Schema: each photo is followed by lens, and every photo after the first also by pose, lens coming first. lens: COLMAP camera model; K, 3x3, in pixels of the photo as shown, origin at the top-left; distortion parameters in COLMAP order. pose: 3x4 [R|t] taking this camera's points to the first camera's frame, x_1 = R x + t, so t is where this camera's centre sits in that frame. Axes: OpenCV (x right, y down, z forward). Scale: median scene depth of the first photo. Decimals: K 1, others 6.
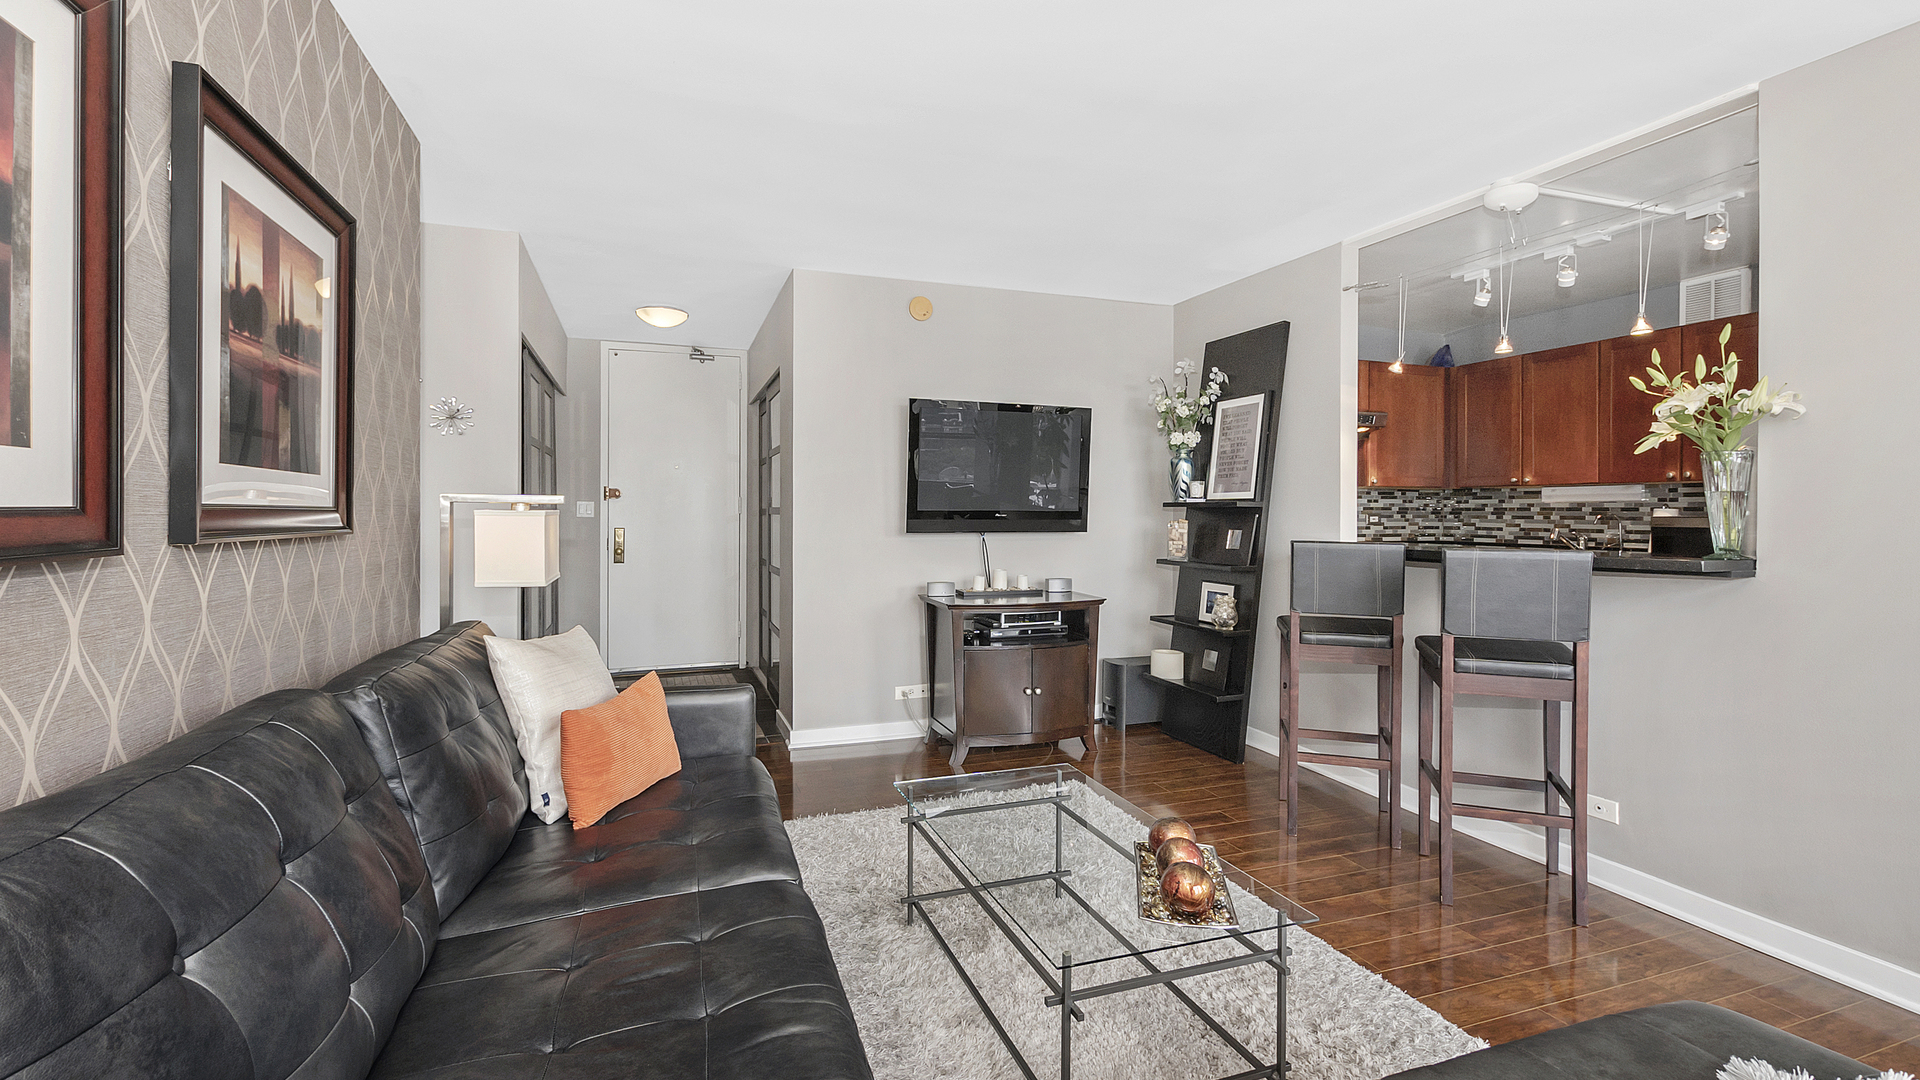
lens RADIAL K [[849.9, 0, 956.3], [0, 849.9, 521.0], [0, 0, 1]] dist [0.004657, 0.000377]
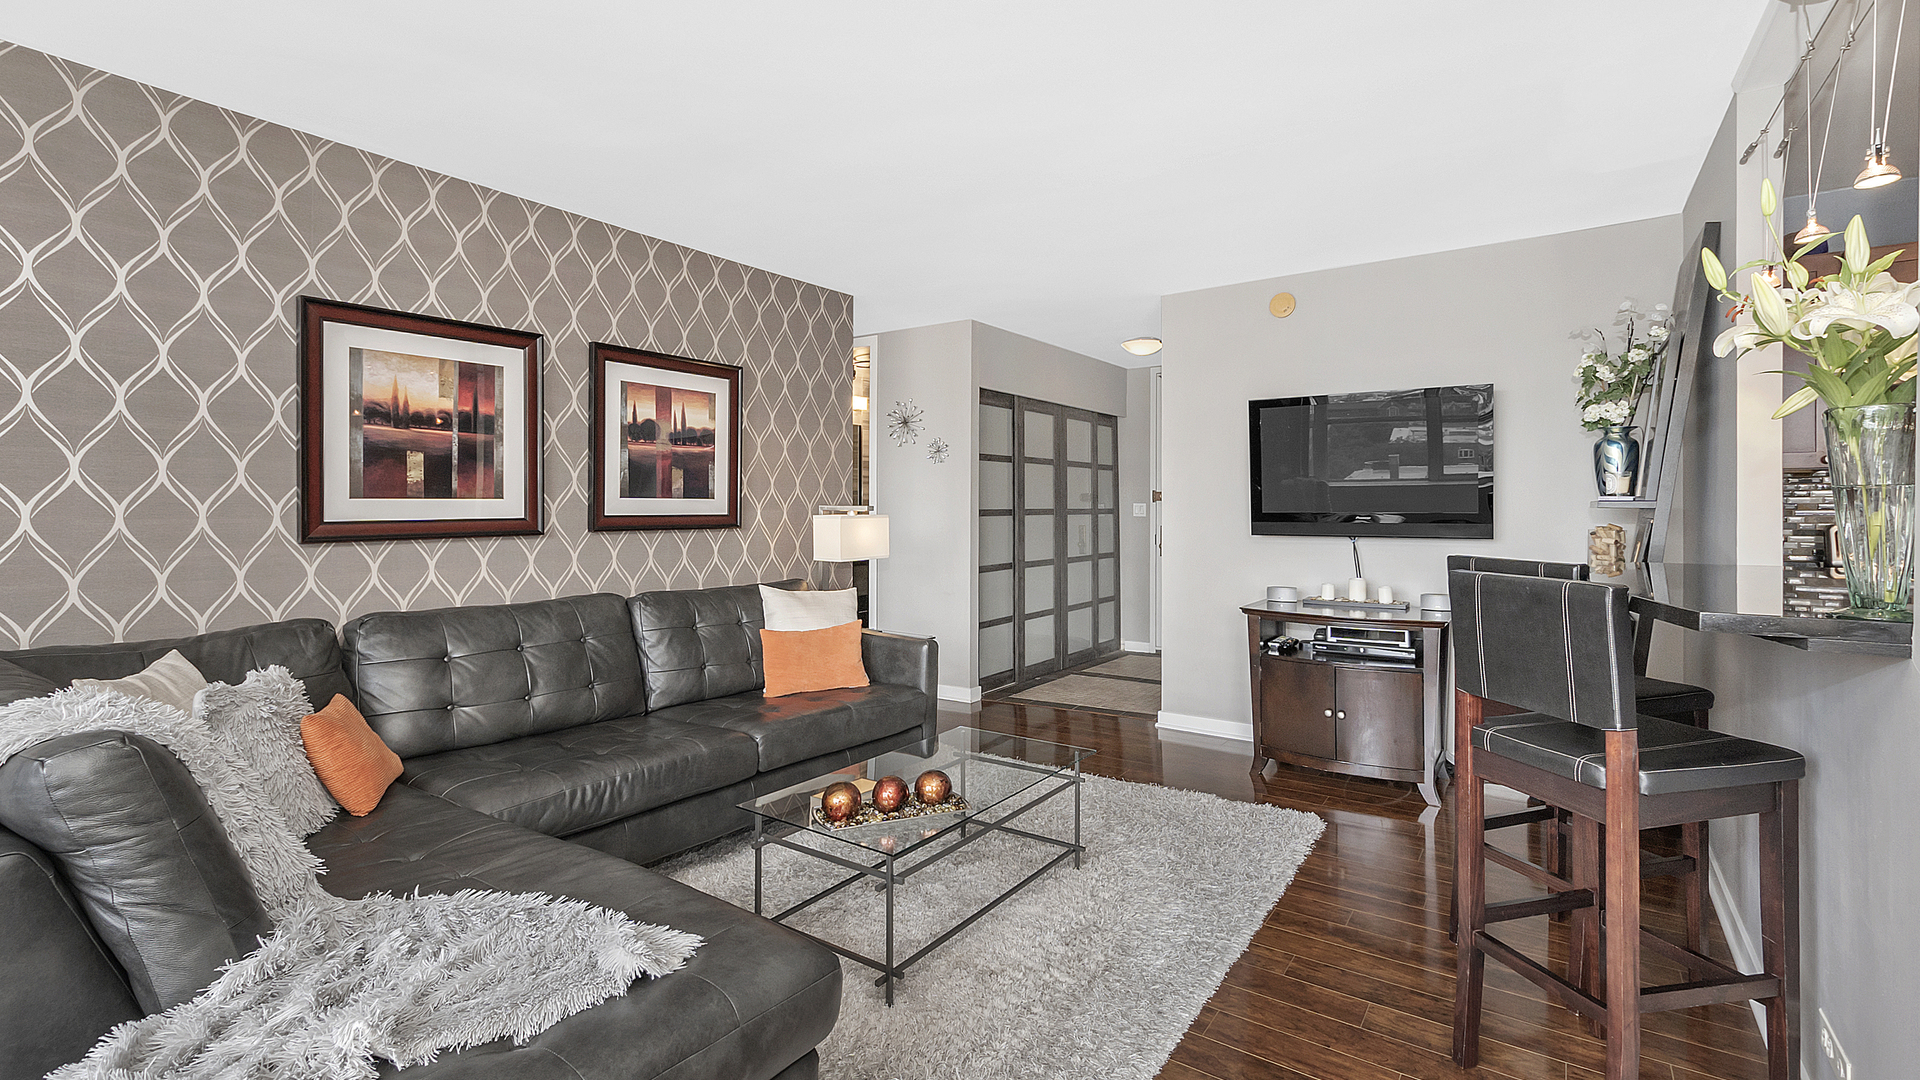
lens RADIAL K [[849.9, 0, 954.2], [0, 849.9, 529.8], [0, 0, 1]] dist [0.004657, 0.000377]
pose [[0.549642, 0.010797, -0.835330, 0.549609], [-0.004166, 0.999939, 0.010184, -0.001473], [0.835390, -0.002117, 0.549654, 0.153737]]
